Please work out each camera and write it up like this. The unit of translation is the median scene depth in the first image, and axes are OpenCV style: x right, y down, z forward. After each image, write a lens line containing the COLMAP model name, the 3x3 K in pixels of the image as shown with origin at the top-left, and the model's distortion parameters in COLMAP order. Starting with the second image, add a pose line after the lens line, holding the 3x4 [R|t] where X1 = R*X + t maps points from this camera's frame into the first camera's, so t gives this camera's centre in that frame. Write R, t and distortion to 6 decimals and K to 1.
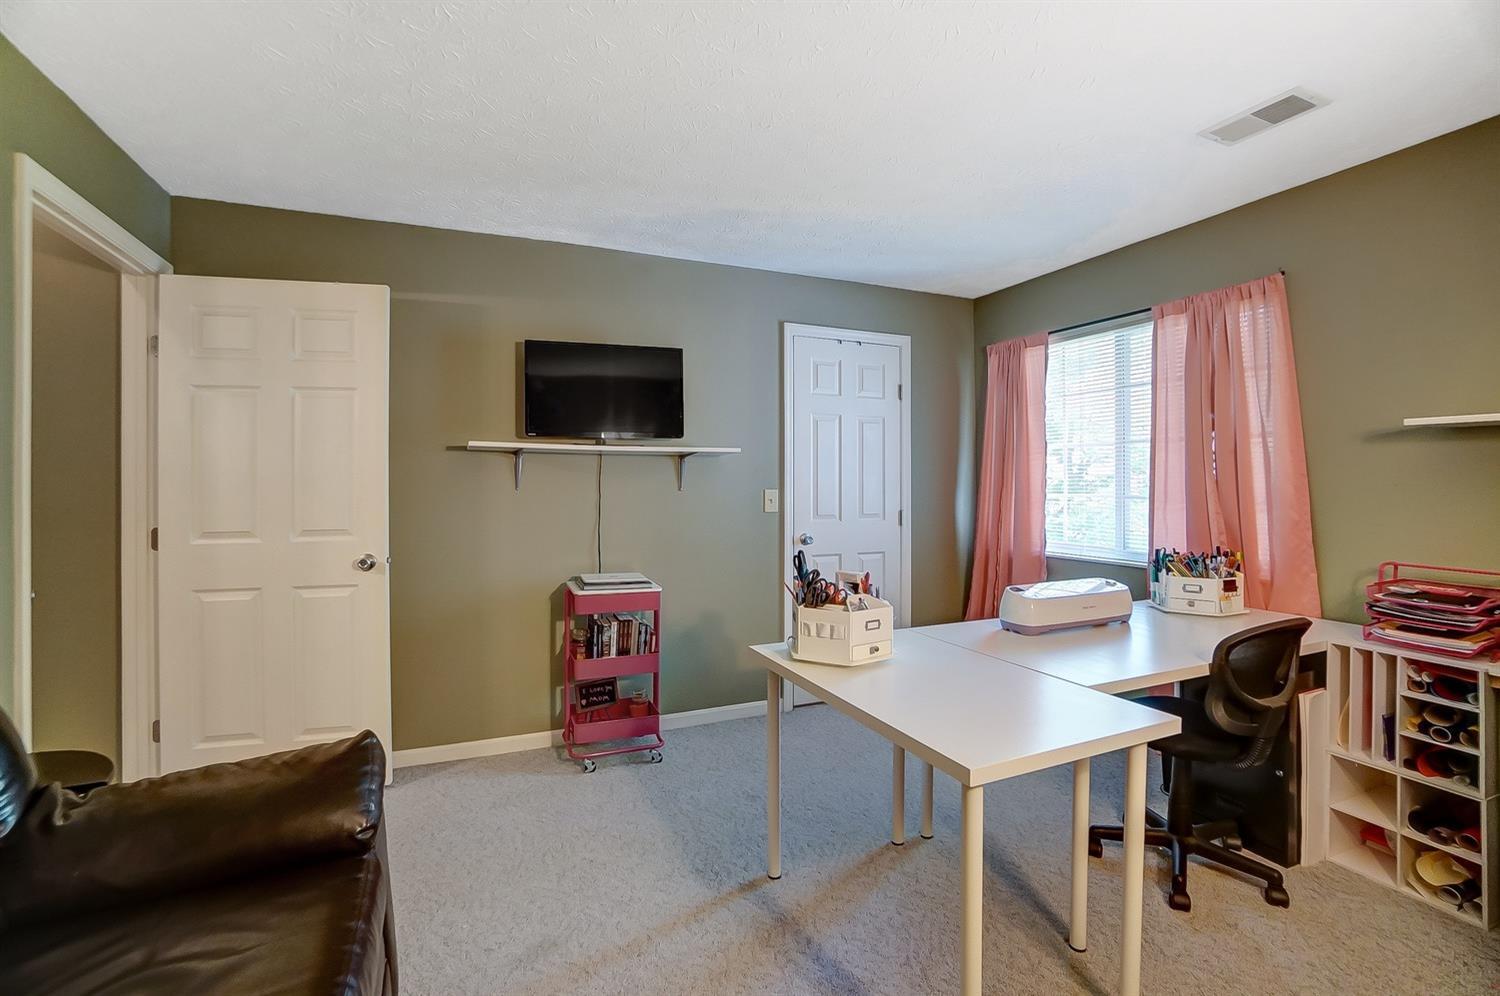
lens RADIAL K [[660.3, 0, 740.0], [0, 660.3, 486.4], [0, 0, 1]] dist [-0.057838, 0.018685]
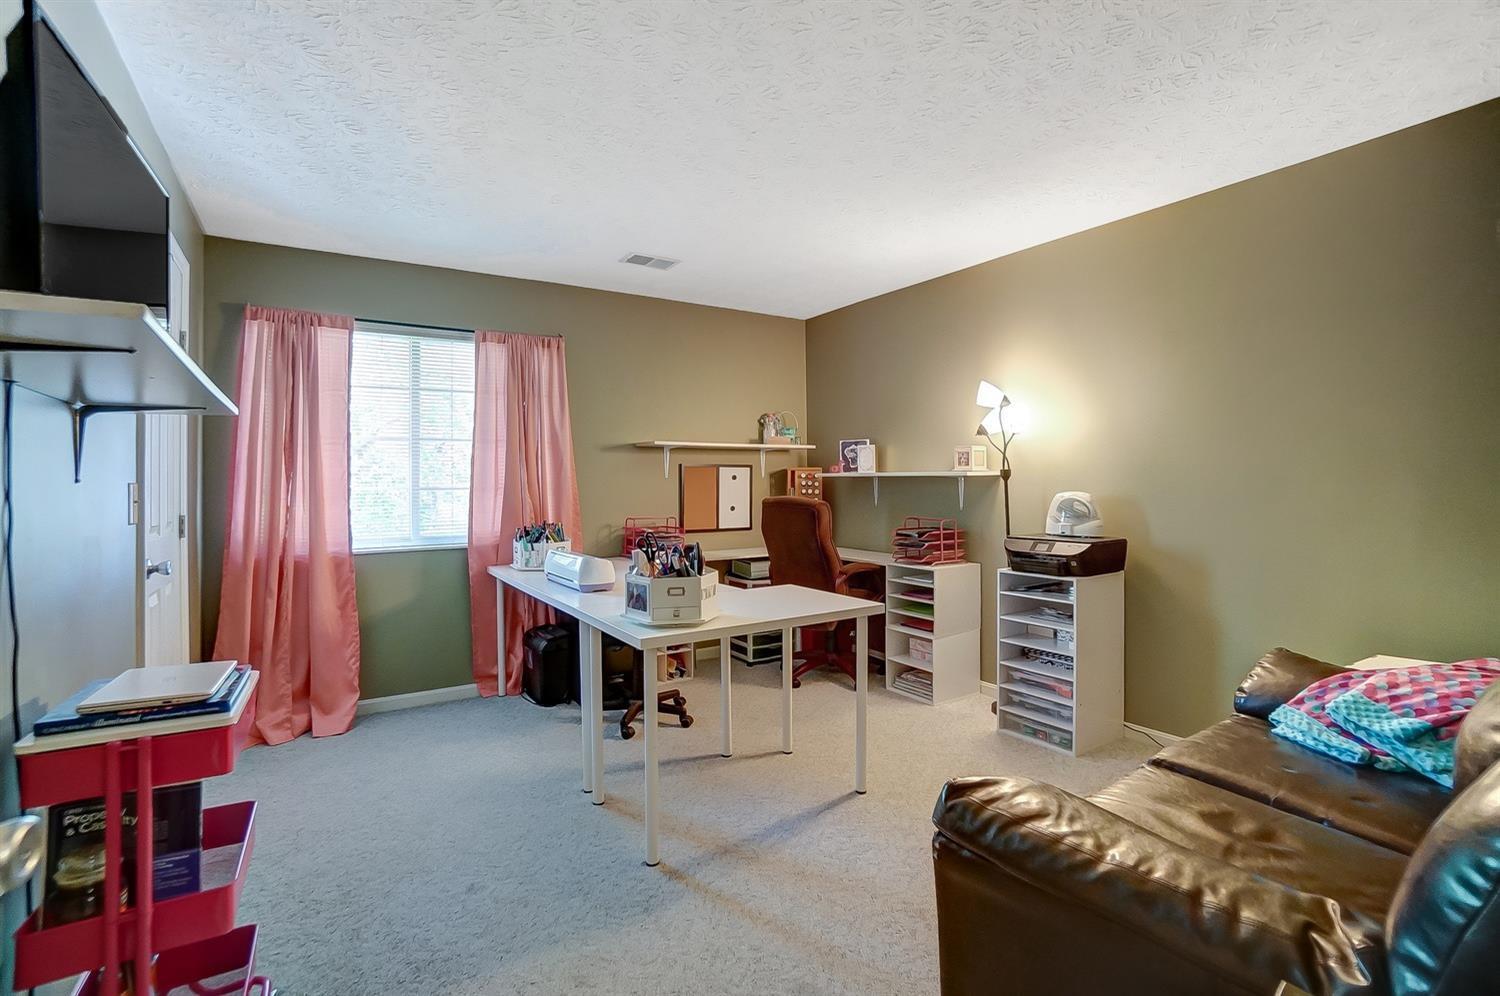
lens RADIAL K [[660.3, 0, 740.0], [0, 660.3, 486.4], [0, 0, 1]] dist [-0.057838, 0.018685]
pose [[-0.132930, -0.002990, 0.991121, -0.627906], [0.009183, 0.999949, 0.004249, 0.013254], [-0.991083, 0.009666, -0.132896, 0.655766]]
